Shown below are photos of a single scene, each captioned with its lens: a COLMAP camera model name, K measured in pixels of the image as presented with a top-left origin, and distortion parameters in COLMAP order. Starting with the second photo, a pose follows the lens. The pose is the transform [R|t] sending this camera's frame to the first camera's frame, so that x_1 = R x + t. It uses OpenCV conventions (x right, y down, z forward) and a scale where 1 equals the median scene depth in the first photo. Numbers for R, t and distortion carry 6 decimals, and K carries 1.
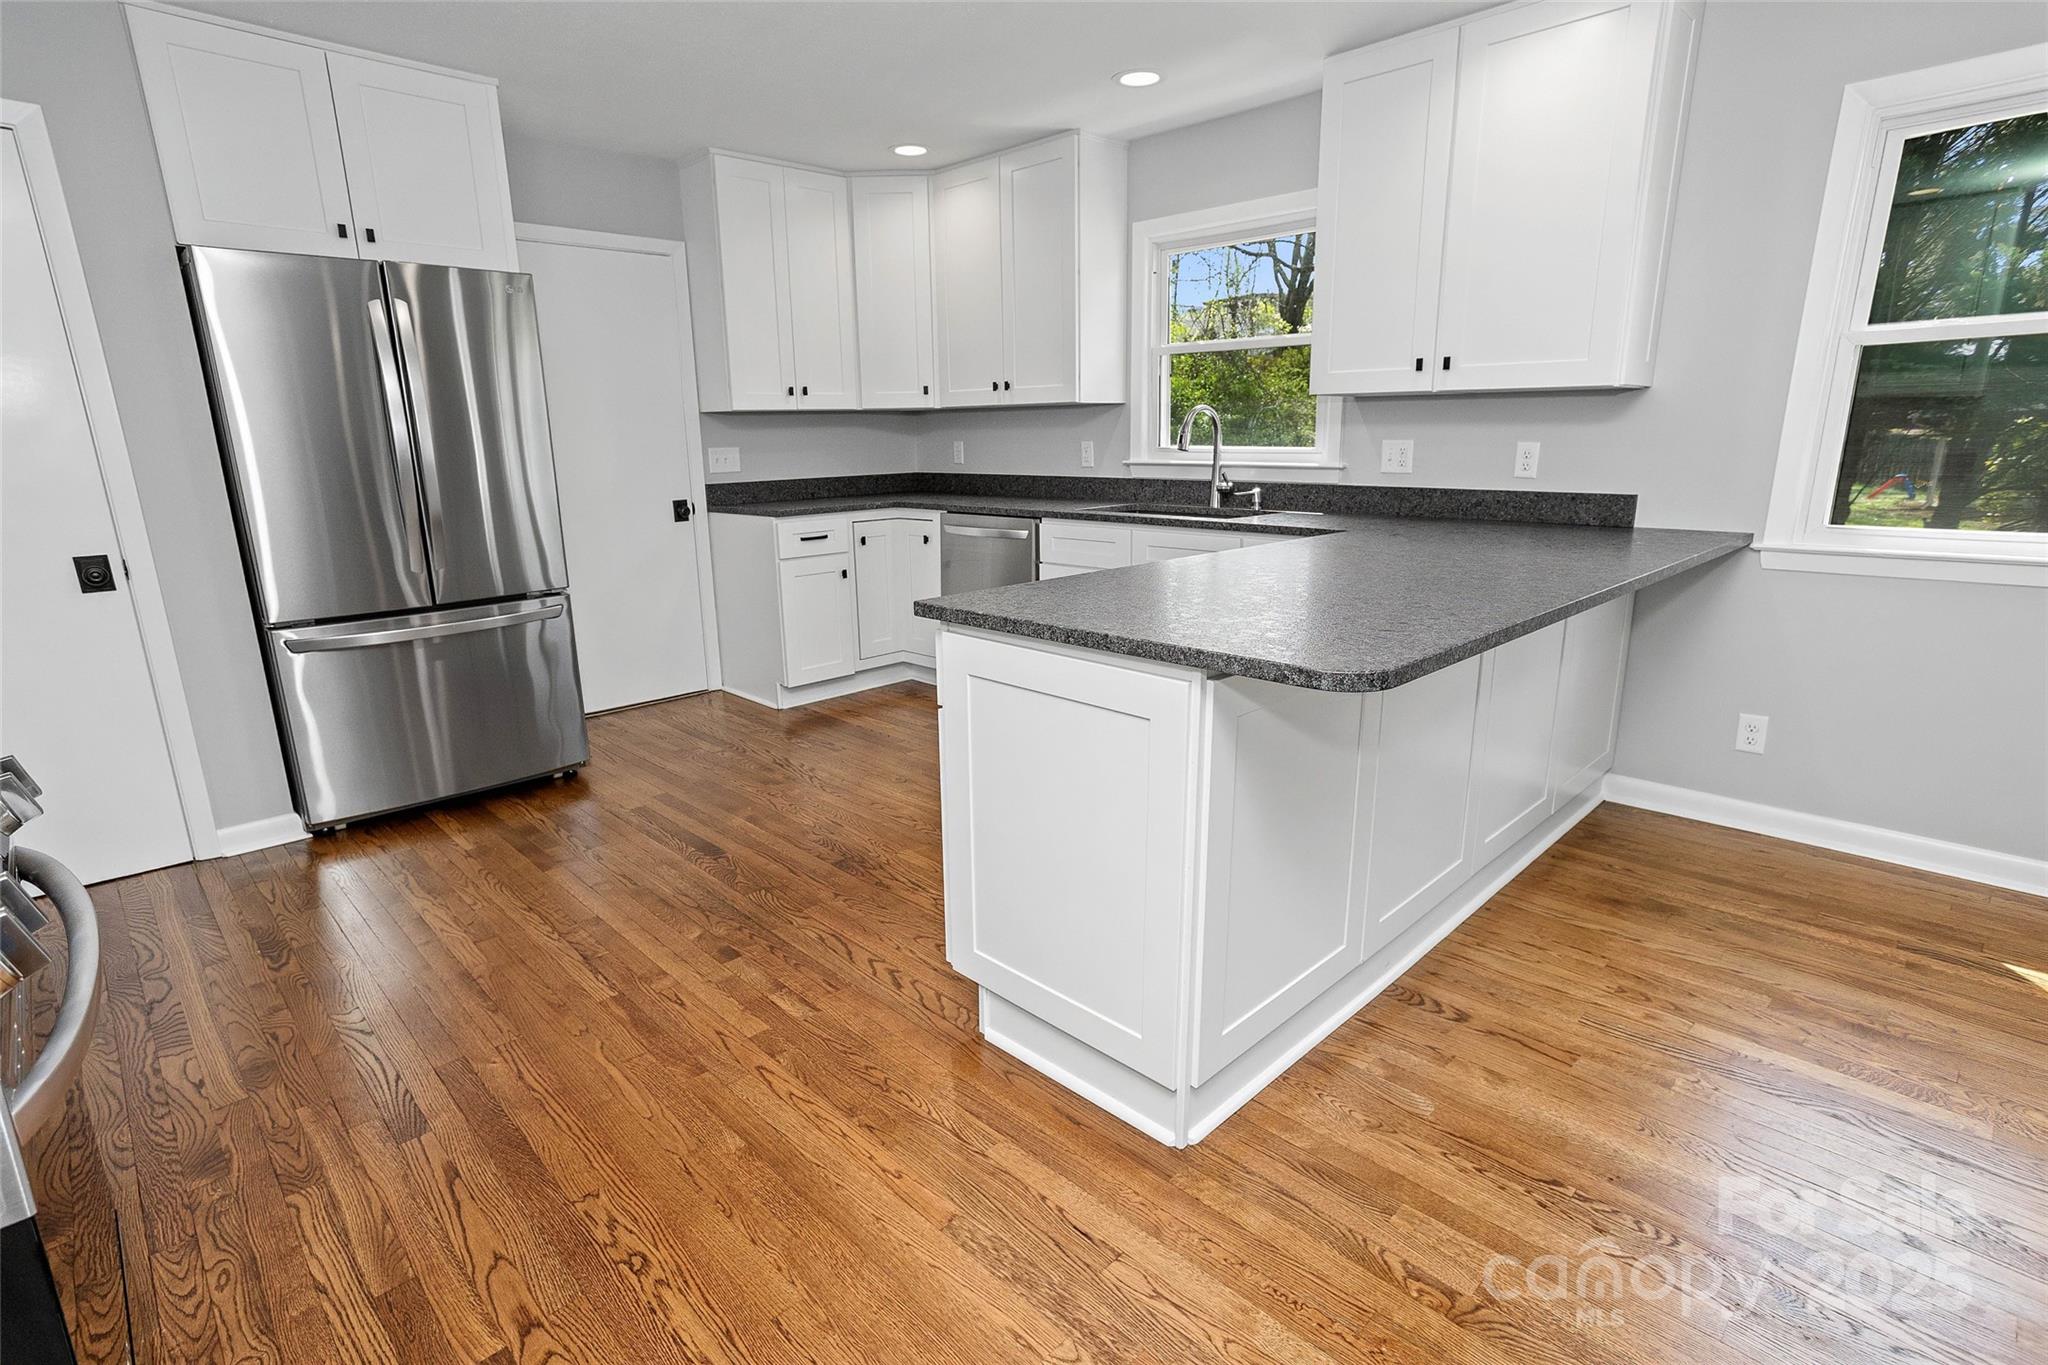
lens RADIAL K [[1018.2, 0, 1017.1], [0, 1018.2, 691.4], [0, 0, 1]] dist [-0.048039, 0.032656]
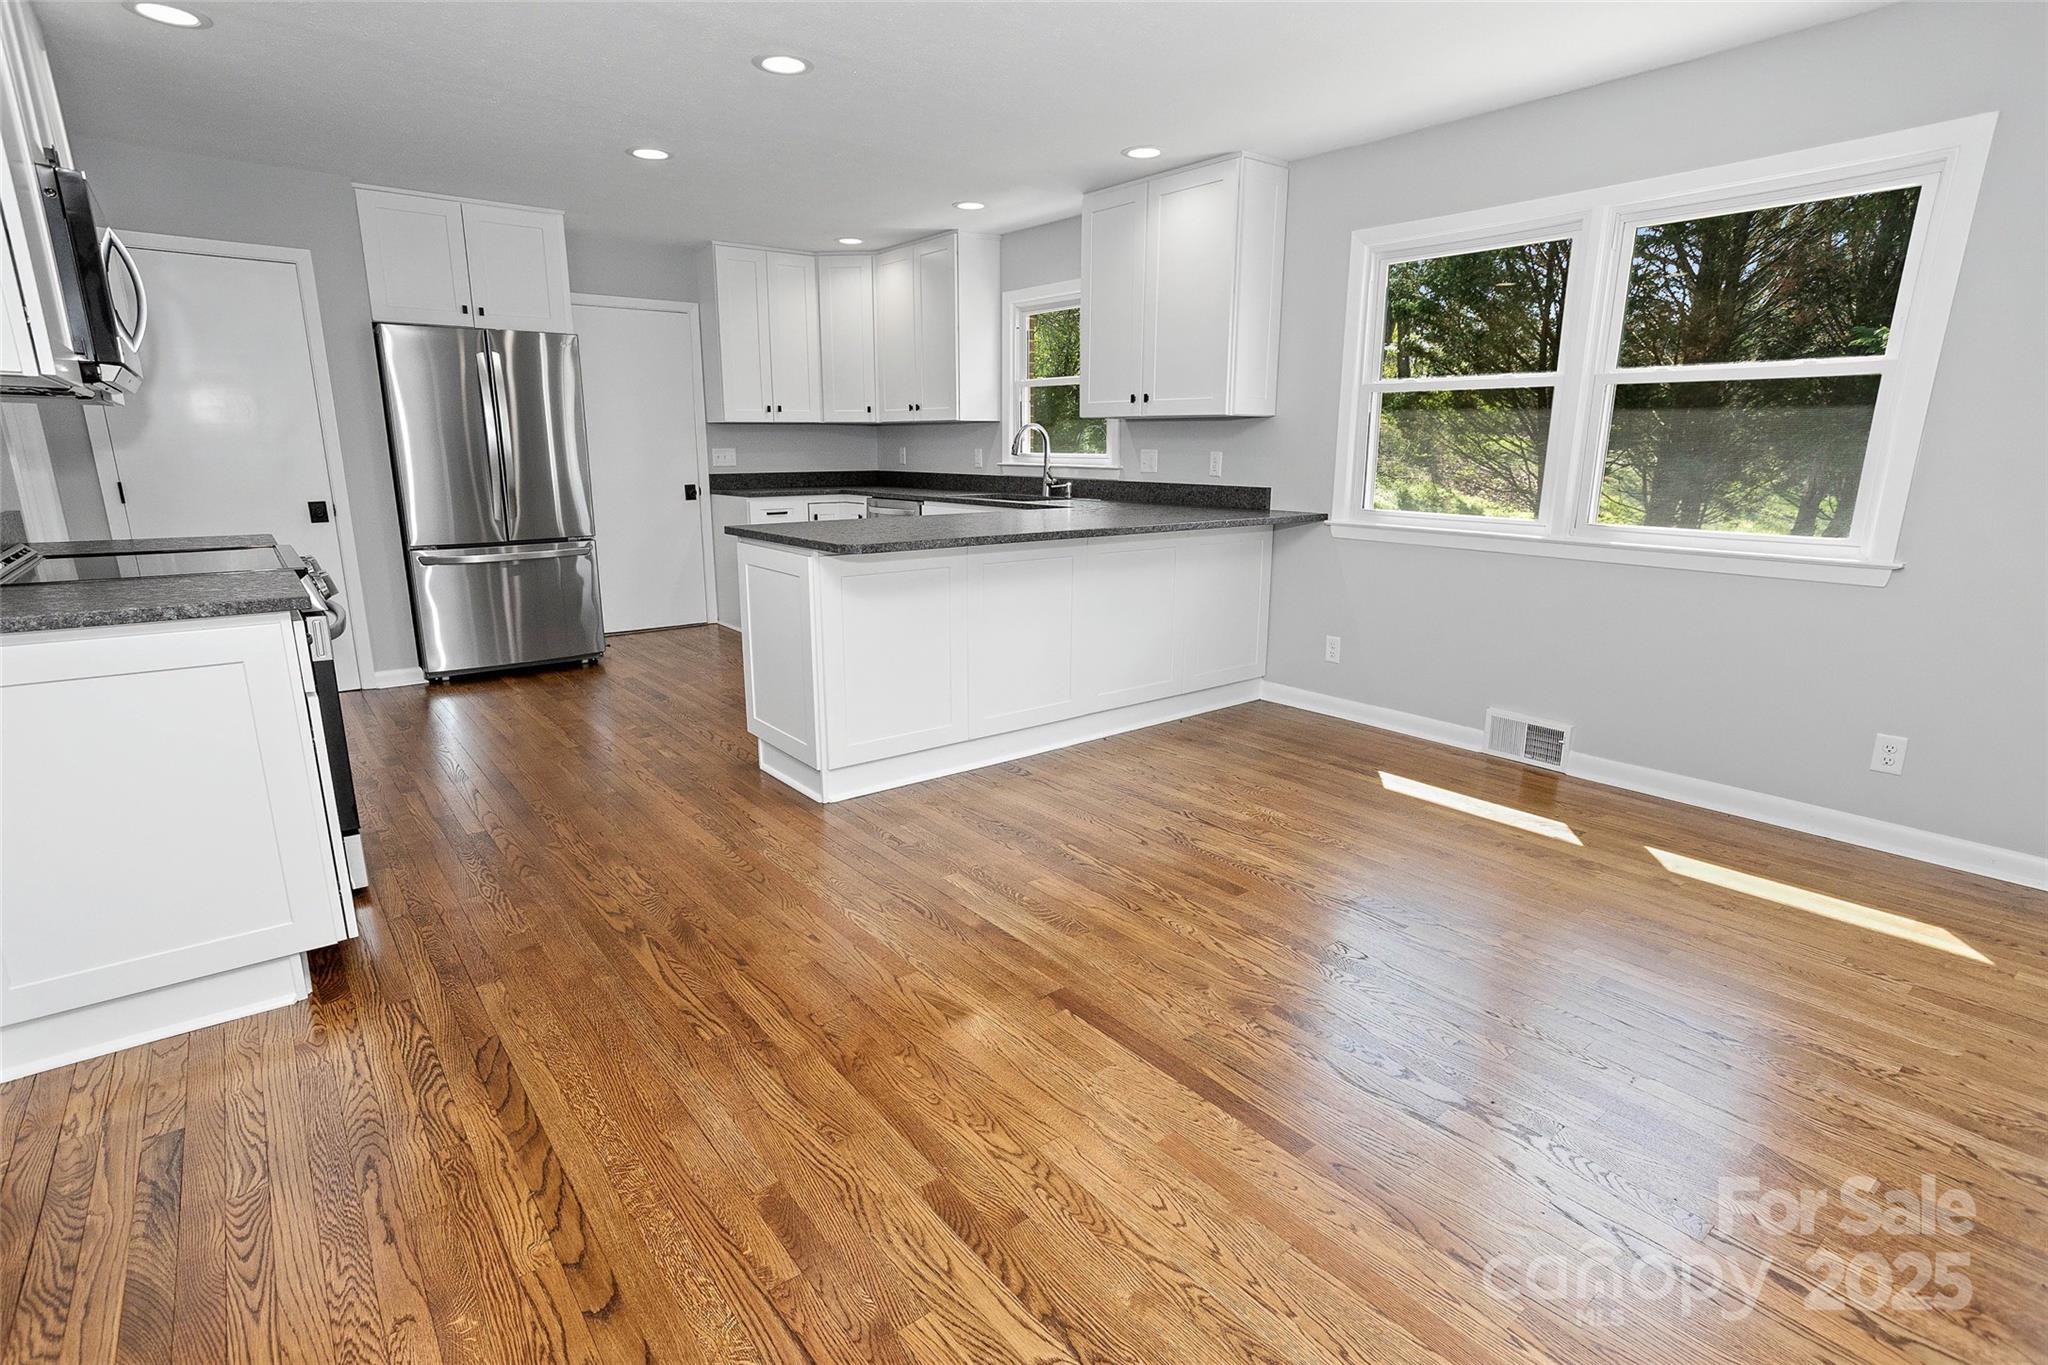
lens RADIAL K [[1018.2, 0, 1017.1], [0, 1018.2, 691.4], [0, 0, 1]] dist [-0.048039, 0.032656]
pose [[0.993864, 0.043835, -0.101548, 0.321911], [-0.044935, 0.998953, -0.008572, 0.105230], [0.101066, 0.013082, 0.994794, -0.410834]]
